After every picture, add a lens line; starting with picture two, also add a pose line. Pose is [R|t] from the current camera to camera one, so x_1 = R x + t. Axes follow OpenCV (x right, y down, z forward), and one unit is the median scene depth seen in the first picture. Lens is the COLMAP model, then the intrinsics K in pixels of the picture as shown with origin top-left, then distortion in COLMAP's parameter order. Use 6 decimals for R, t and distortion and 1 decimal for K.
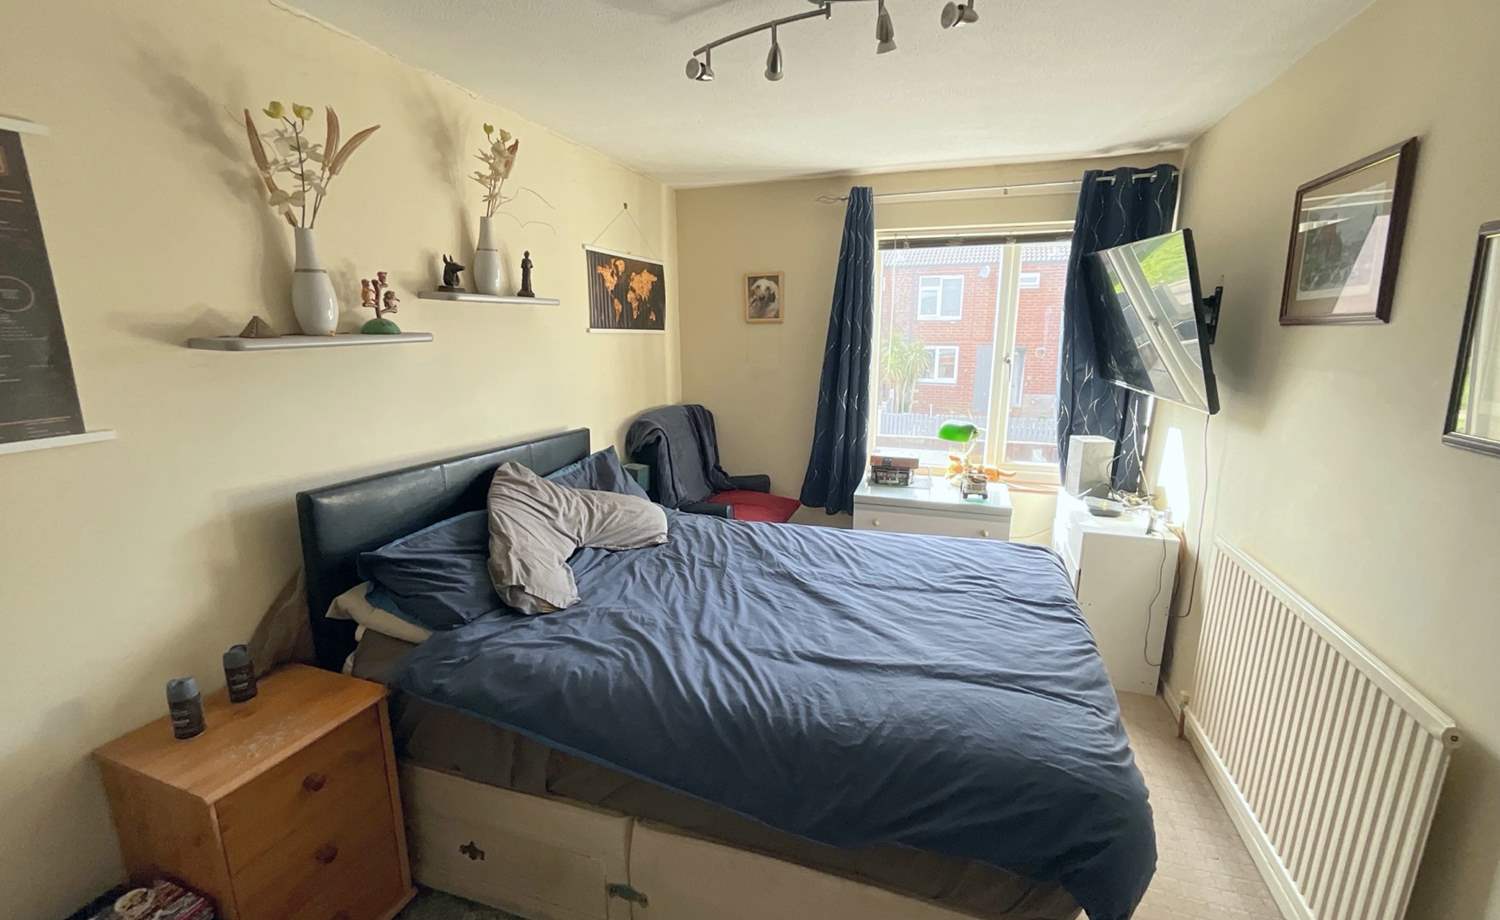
lens RADIAL K [[608.3, 0, 753.0], [0, 608.3, 461.4], [0, 0, 1]] dist [-0.006846, 0.001986]
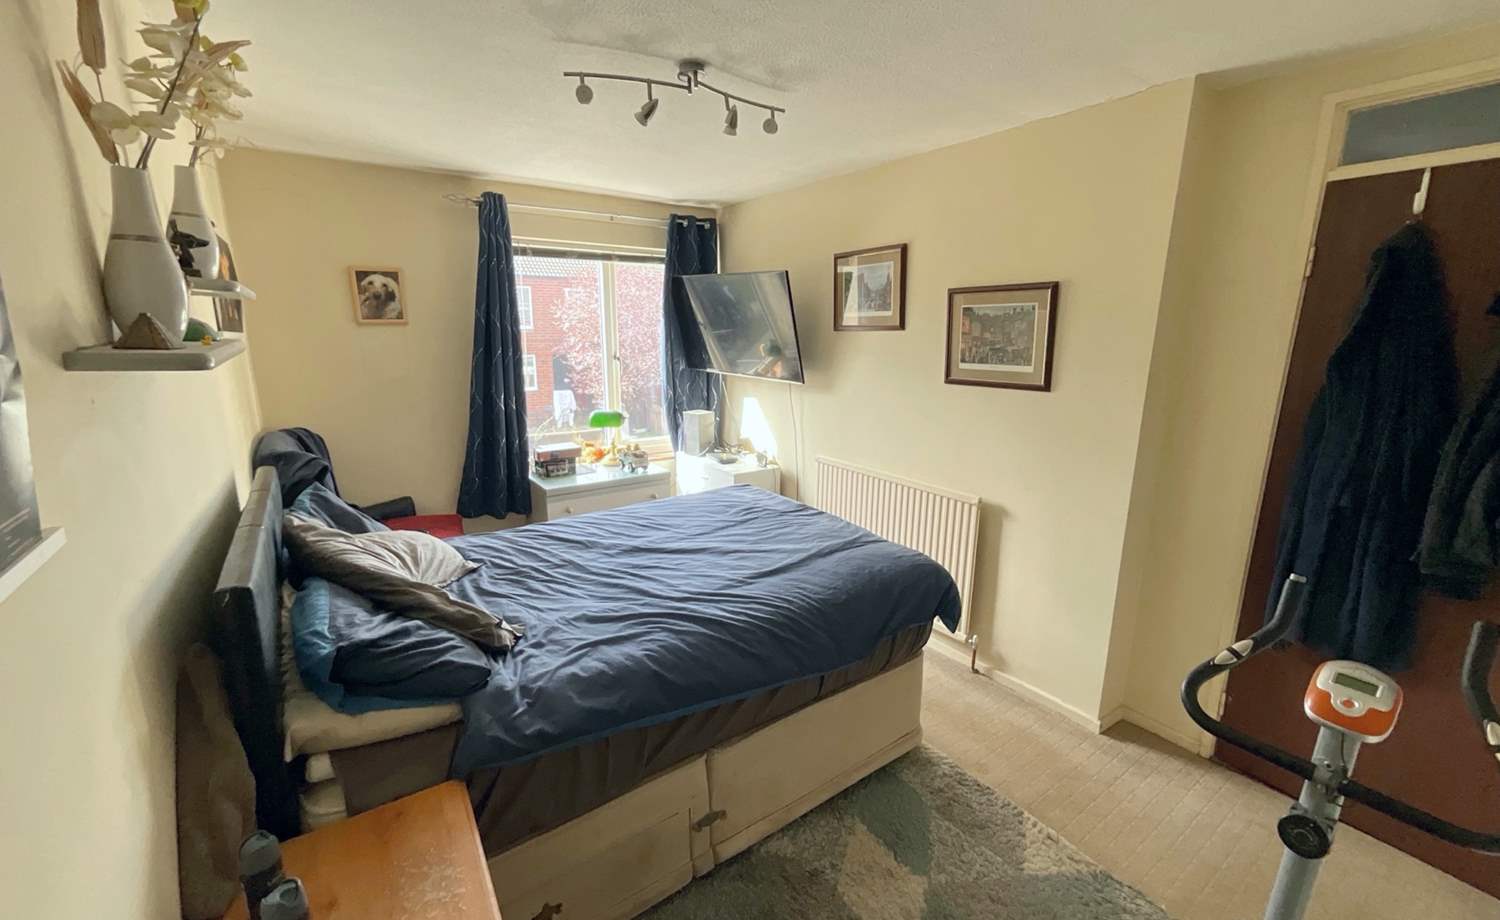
lens RADIAL K [[608.3, 0, 750.5], [0, 608.3, 461.3], [0, 0, 1]] dist [-0.006846, 0.001986]
pose [[0.591075, -0.167944, 0.788940, -0.606652], [0.169527, 0.982104, 0.082053, -0.026585], [-0.788601, 0.085247, 0.608968, 0.109650]]
